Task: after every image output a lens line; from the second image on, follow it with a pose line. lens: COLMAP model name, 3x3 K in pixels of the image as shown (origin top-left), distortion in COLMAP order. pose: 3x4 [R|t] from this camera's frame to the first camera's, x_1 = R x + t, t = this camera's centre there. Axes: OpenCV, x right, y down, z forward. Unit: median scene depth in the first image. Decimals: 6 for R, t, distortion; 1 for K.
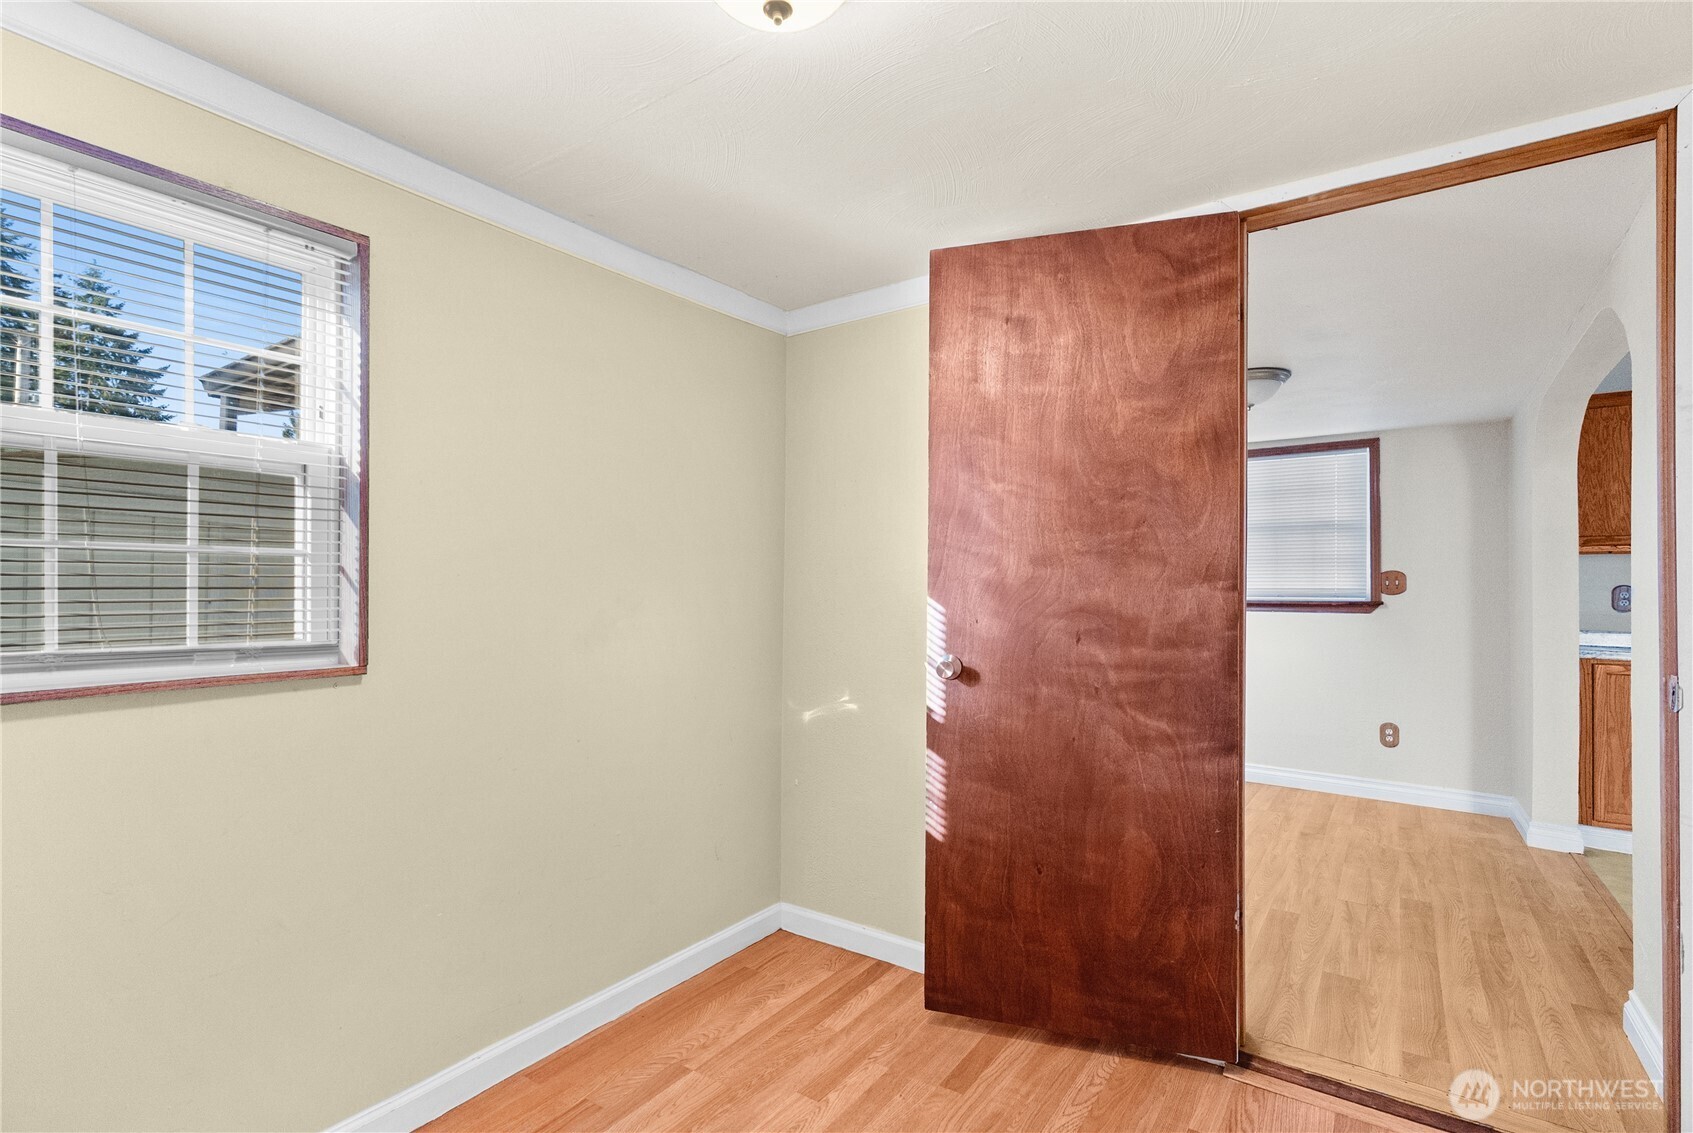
lens RADIAL K [[776.8, 0, 867.0], [0, 776.8, 586.1], [0, 0, 1]] dist [-0.004792, 0.001555]
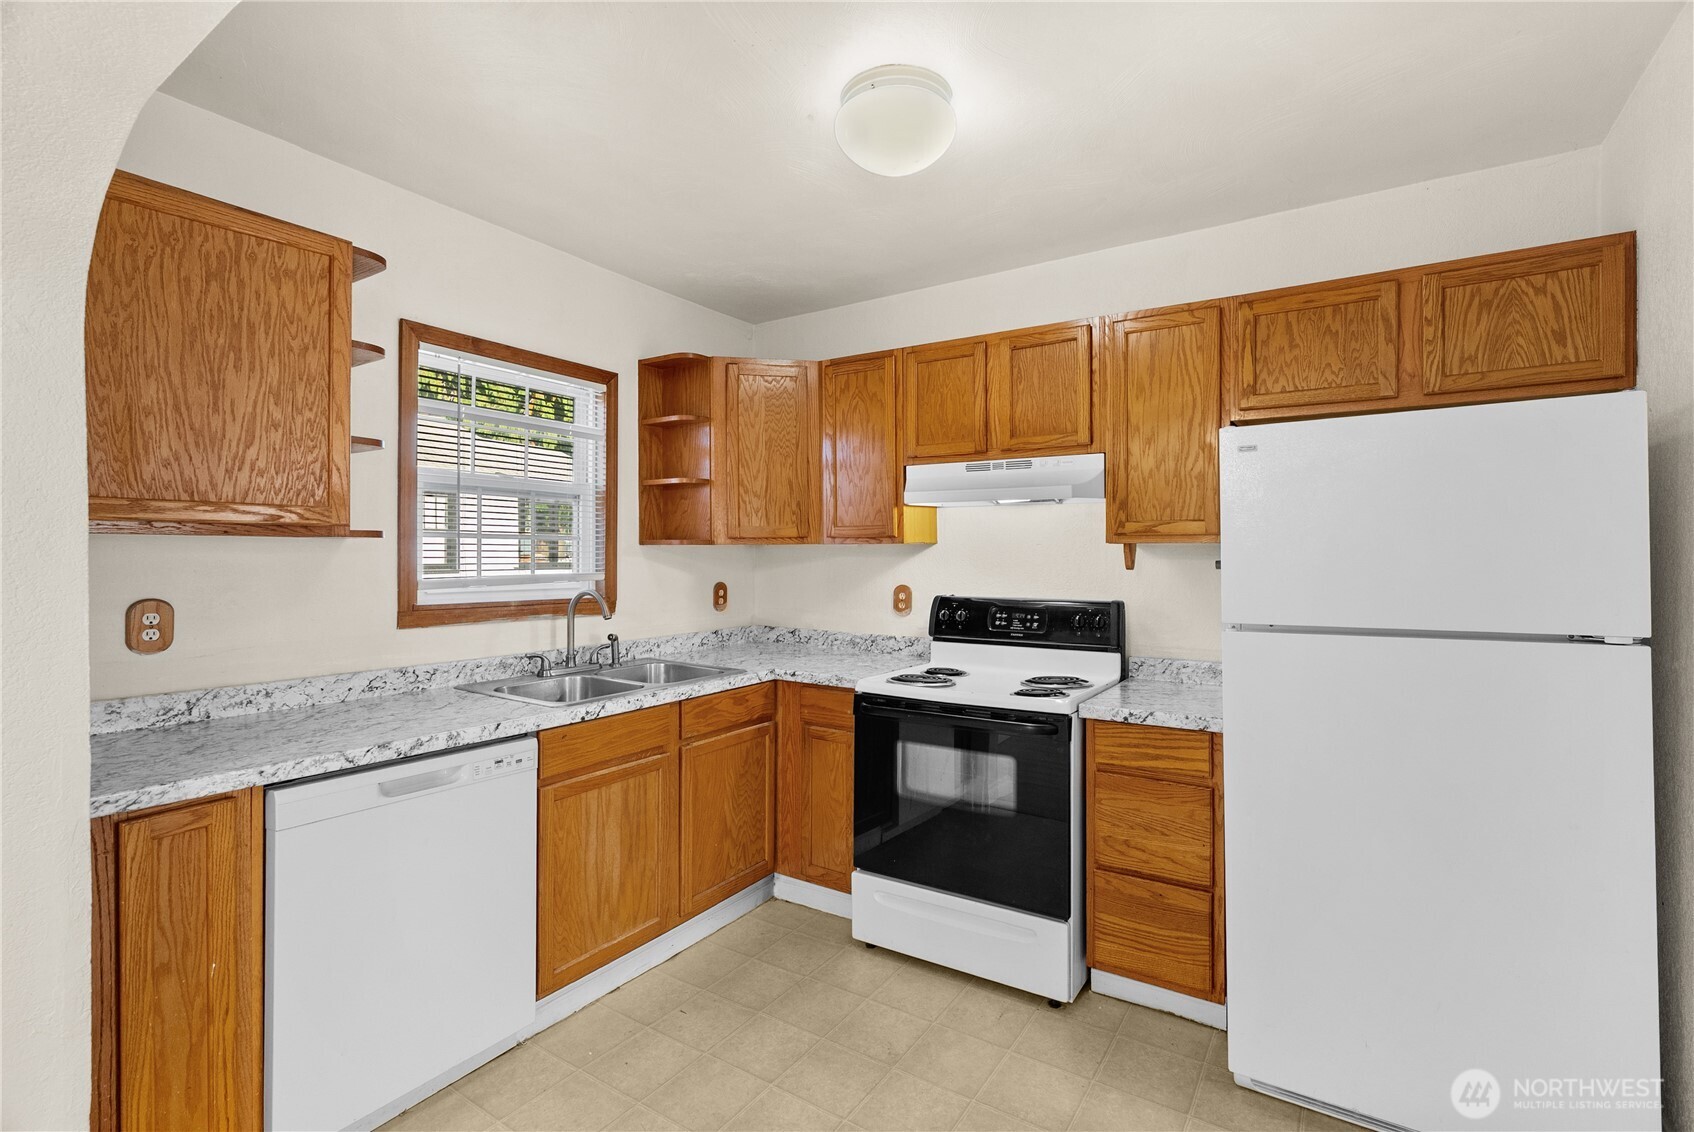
lens RADIAL K [[777.2, 0, 851.2], [0, 777.2, 551.7], [0, 0, 1]] dist [-0.004792, 0.001555]
pose [[-0.020502, -0.023872, 0.999505, 0.459277], [-0.025987, 0.999390, 0.023336, -0.051056], [-0.999452, -0.025496, -0.021110, 0.545692]]
